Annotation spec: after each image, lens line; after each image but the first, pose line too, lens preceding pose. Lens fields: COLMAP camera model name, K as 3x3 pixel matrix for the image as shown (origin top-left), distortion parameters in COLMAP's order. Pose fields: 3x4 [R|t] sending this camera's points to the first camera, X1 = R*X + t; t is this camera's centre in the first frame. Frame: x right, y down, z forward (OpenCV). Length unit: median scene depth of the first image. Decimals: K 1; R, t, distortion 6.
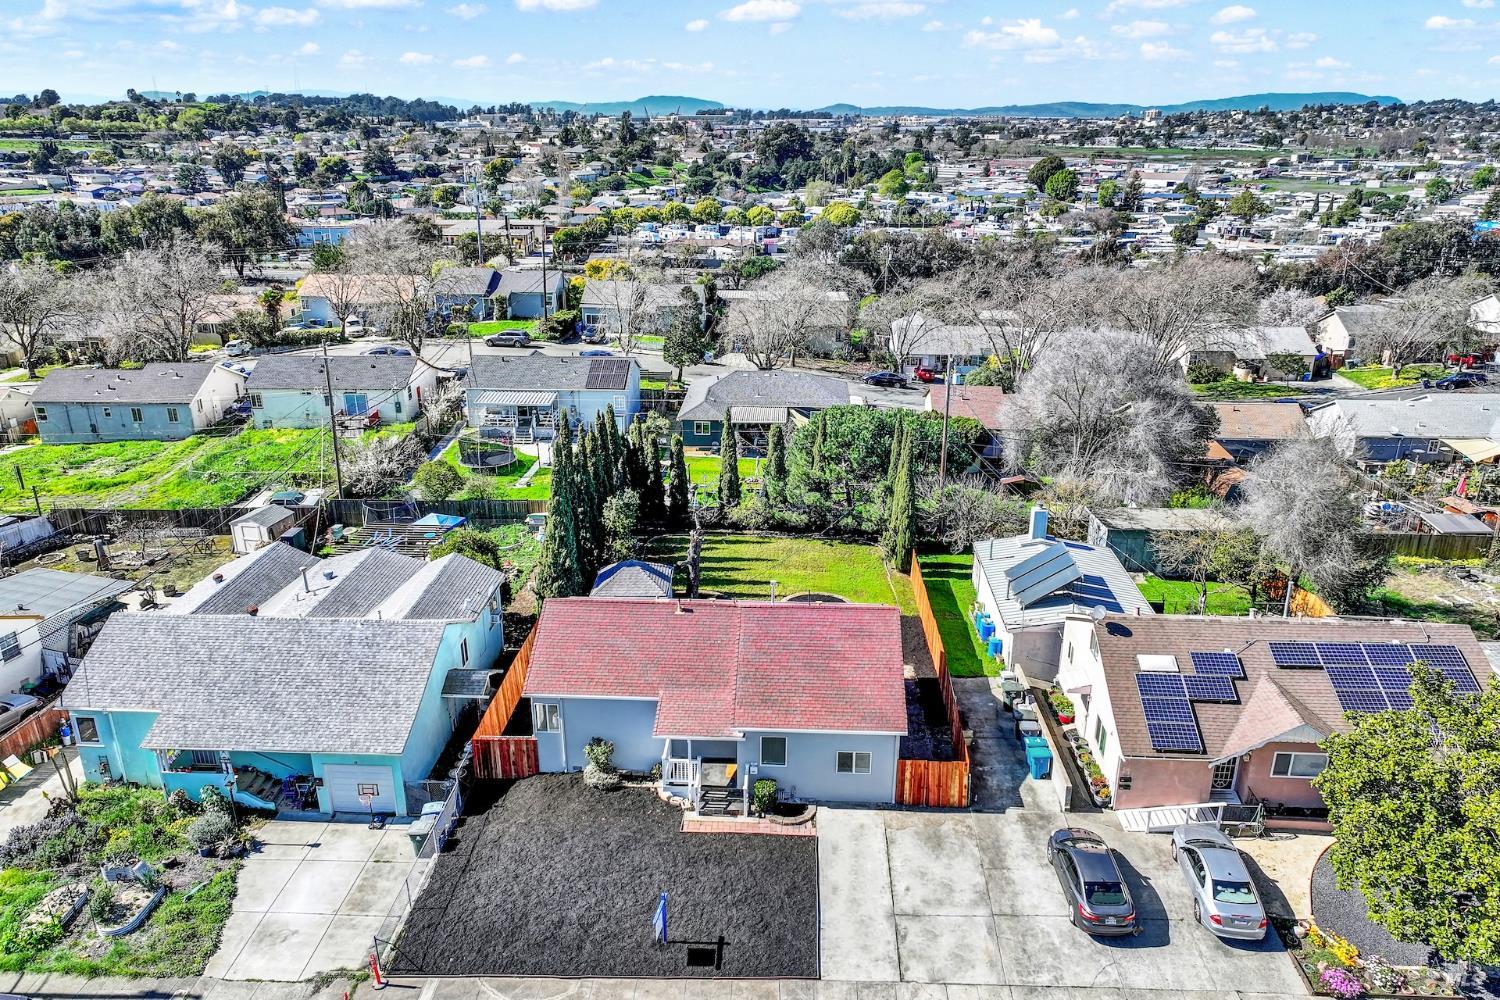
lens RADIAL K [[1059.2, 0, 744.9], [0, 1059.2, 493.7], [0, 0, 1]] dist [-0.003818, 0.020481]
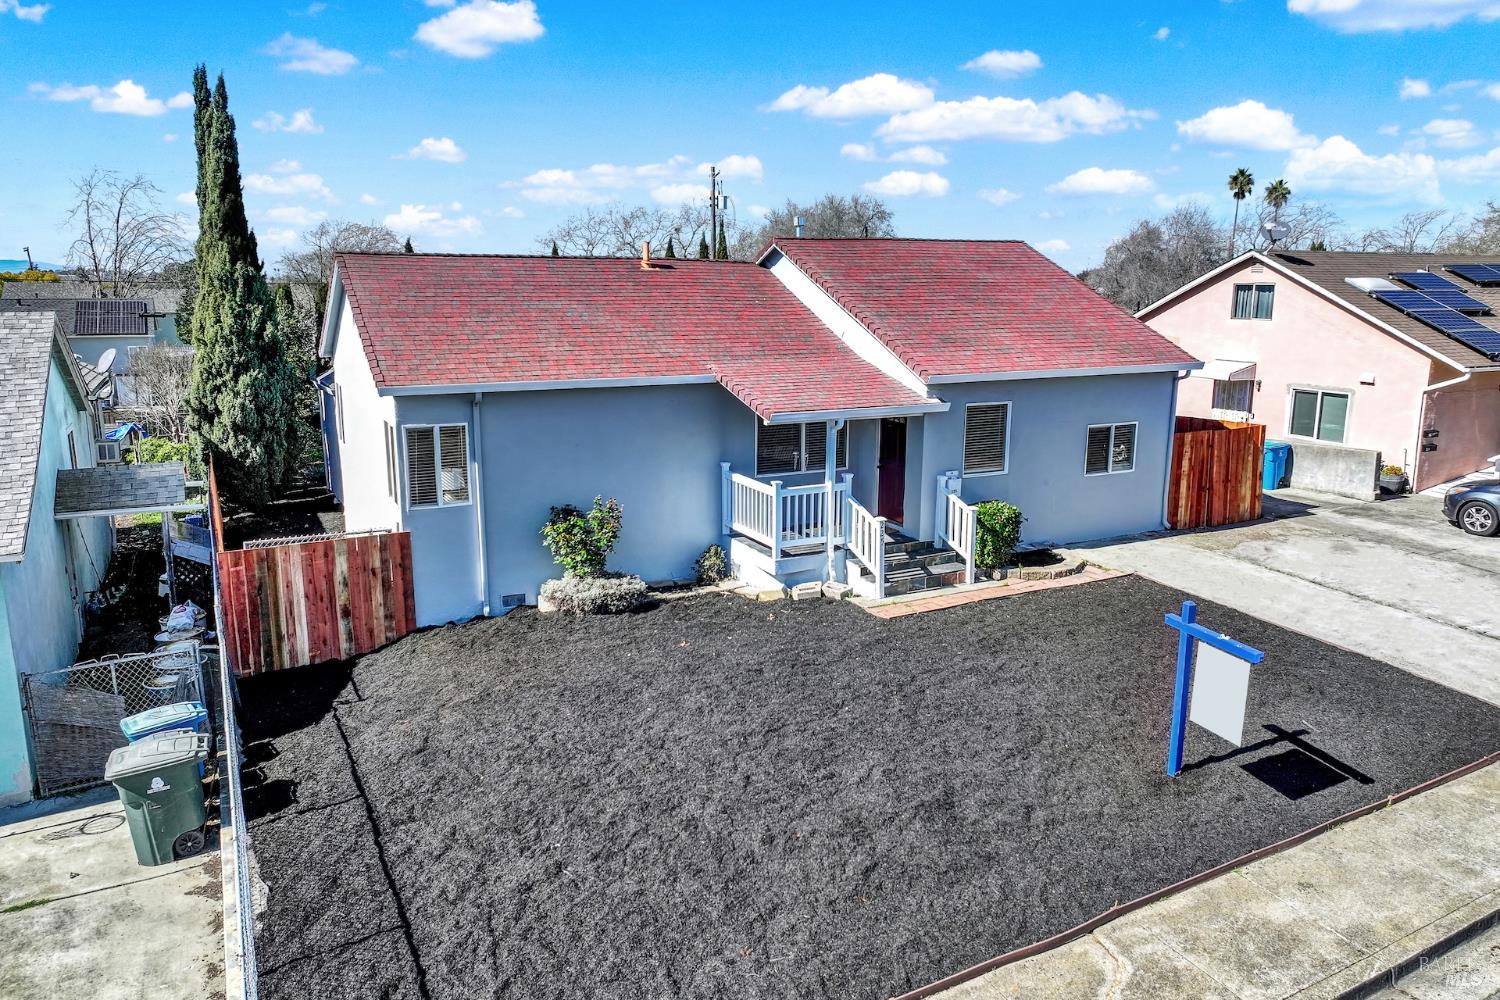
lens RADIAL K [[1059.2, 0, 753.5], [0, 1059.2, 496.6], [0, 0, 1]] dist [-0.003818, 0.020481]
pose [[0.861006, -0.095790, 0.499492, -0.286462], [0.166748, 0.980986, -0.099307, 0.285023], [-0.480482, 0.168793, 0.860608, 0.621722]]
